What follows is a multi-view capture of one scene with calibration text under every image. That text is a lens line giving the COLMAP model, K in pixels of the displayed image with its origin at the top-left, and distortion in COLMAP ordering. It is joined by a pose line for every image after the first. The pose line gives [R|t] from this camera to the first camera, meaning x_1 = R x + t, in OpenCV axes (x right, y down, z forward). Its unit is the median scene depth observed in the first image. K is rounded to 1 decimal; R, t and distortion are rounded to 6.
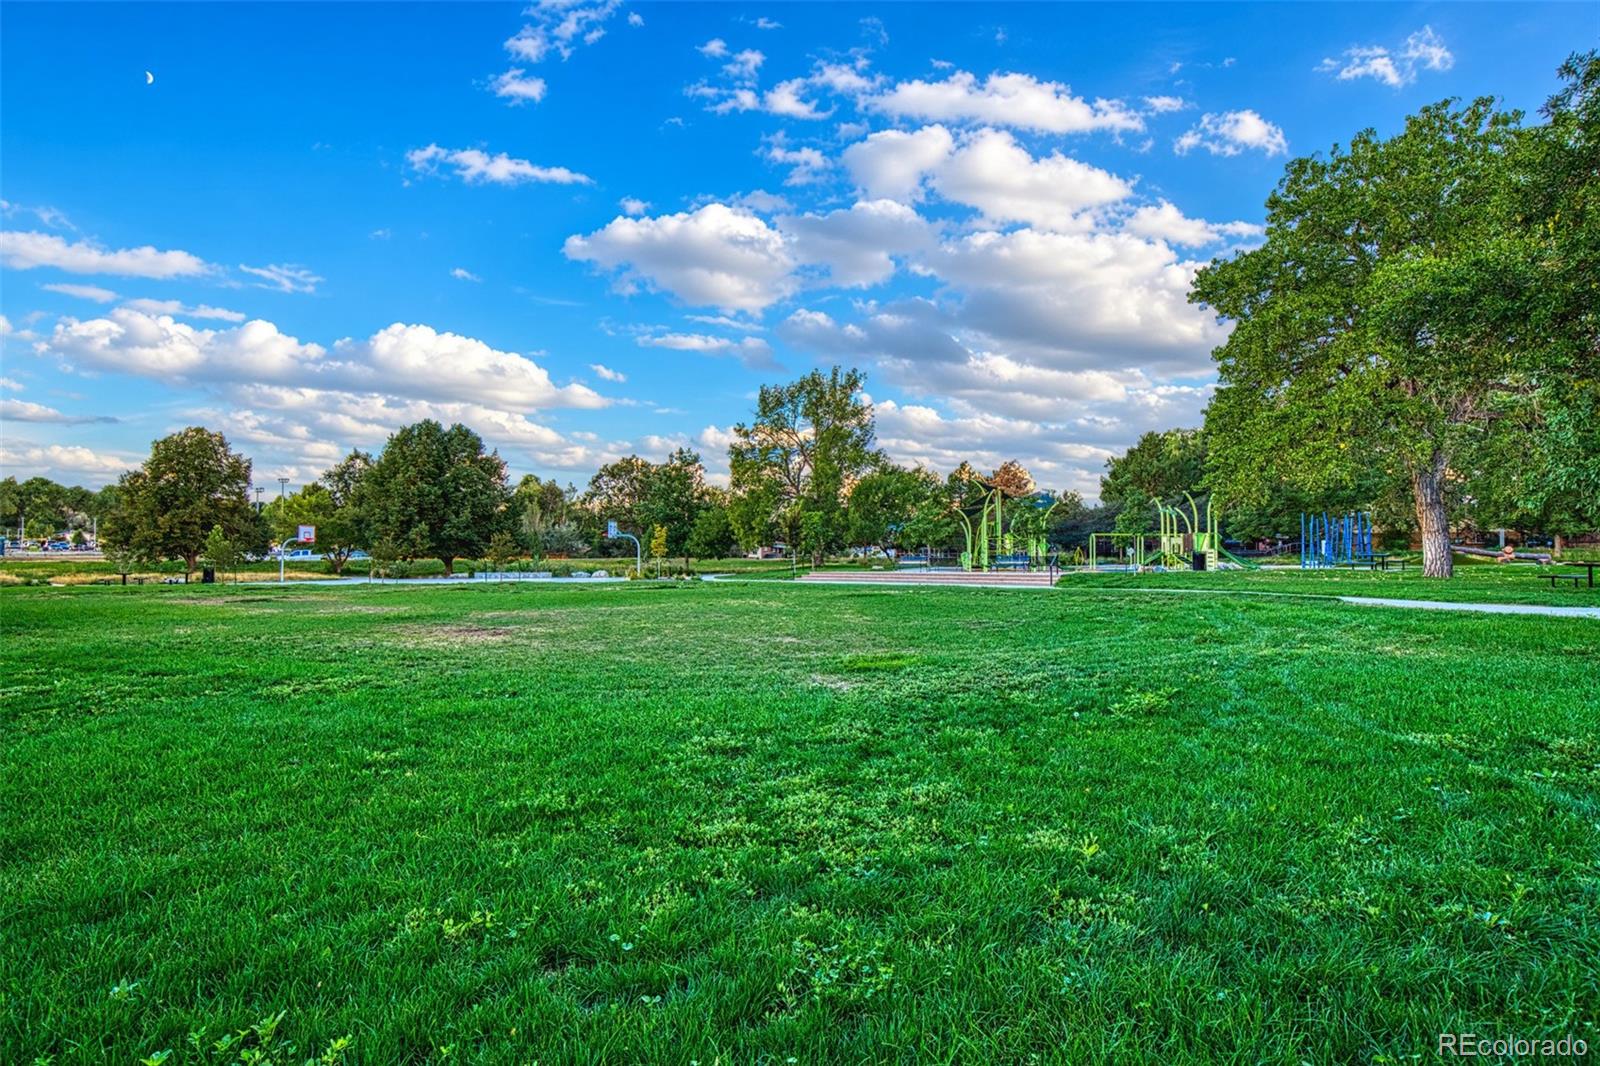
lens RADIAL K [[837.8, 0, 797.7], [0, 837.8, 534.8], [0, 0, 1]] dist [-0.001459, -0.000379]
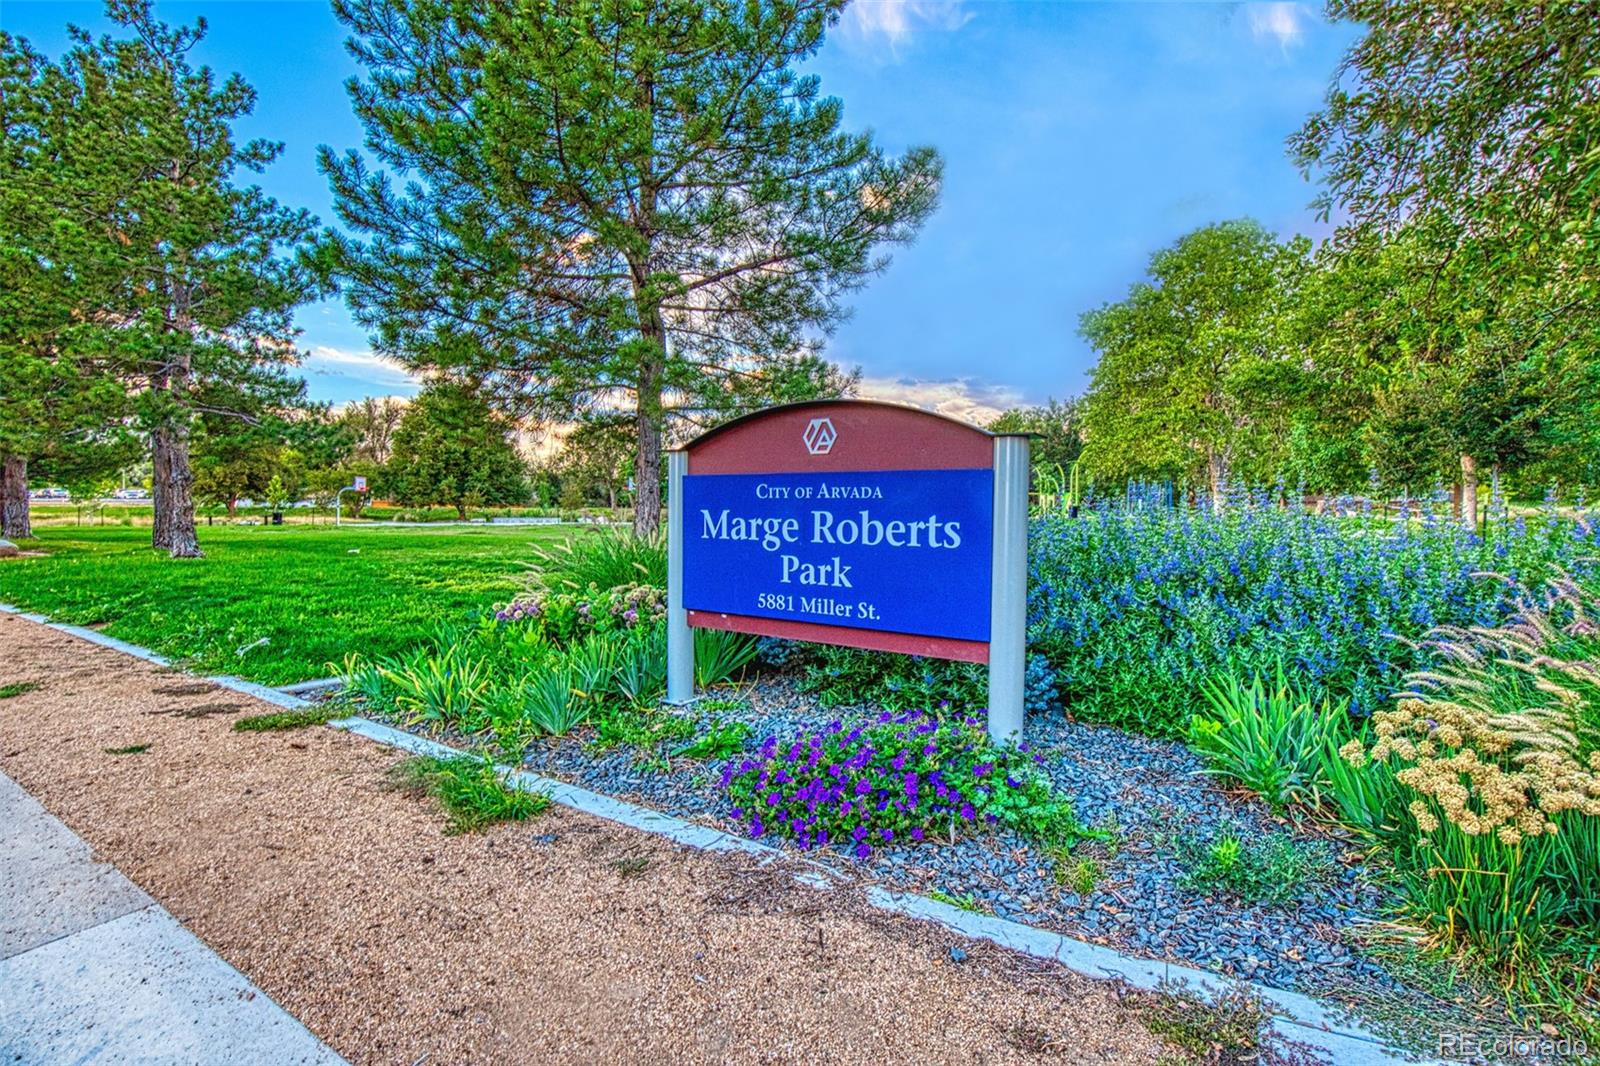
lens RADIAL K [[748.2, 0, 802.9], [0, 748.2, 532.4], [0, 0, 1]] dist [-0.002203, -0.000429]
pose [[0.983453, 0.003286, 0.181132, -0.190154], [-0.013327, 0.998439, 0.054246, 0.001541], [-0.180671, -0.055763, 0.981962, -0.175738]]
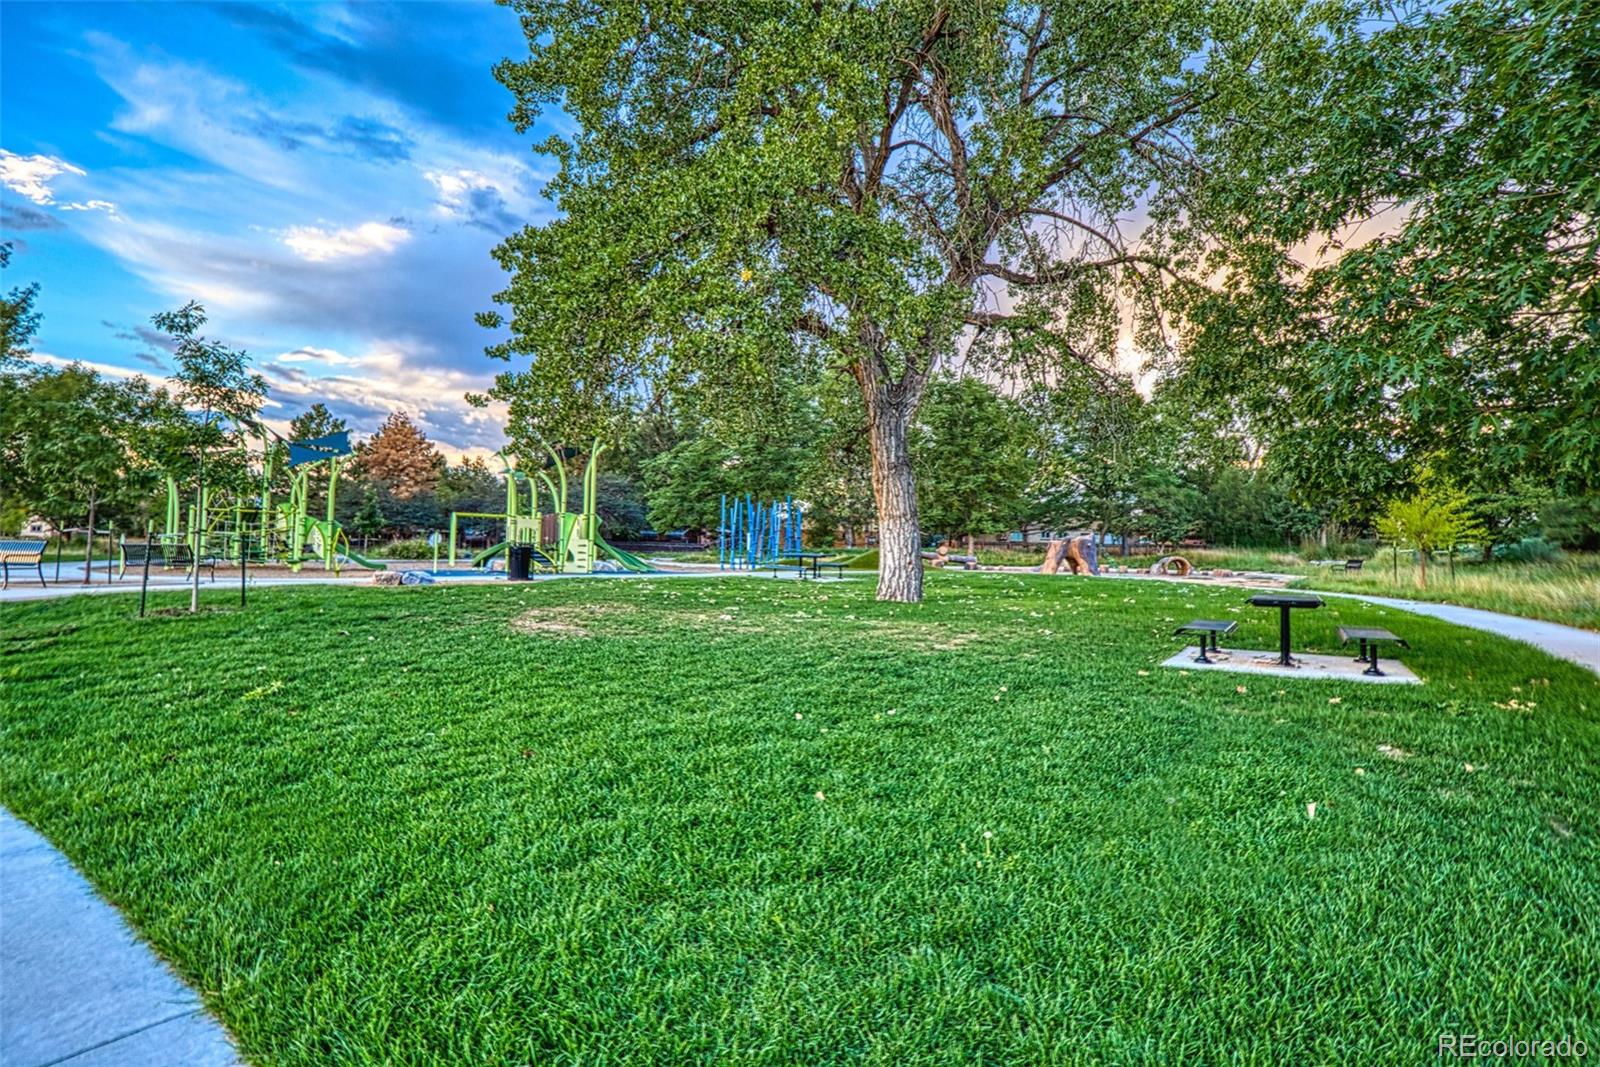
lens RADIAL K [[748.2, 0, 800.9], [0, 748.2, 538.6], [0, 0, 1]] dist [-0.002203, -0.000429]
pose [[0.824109, 0.029130, 0.565681, 0.305566], [-0.038418, 0.999252, 0.004511, 0.007746], [-0.565127, -0.025450, 0.824612, 0.447971]]
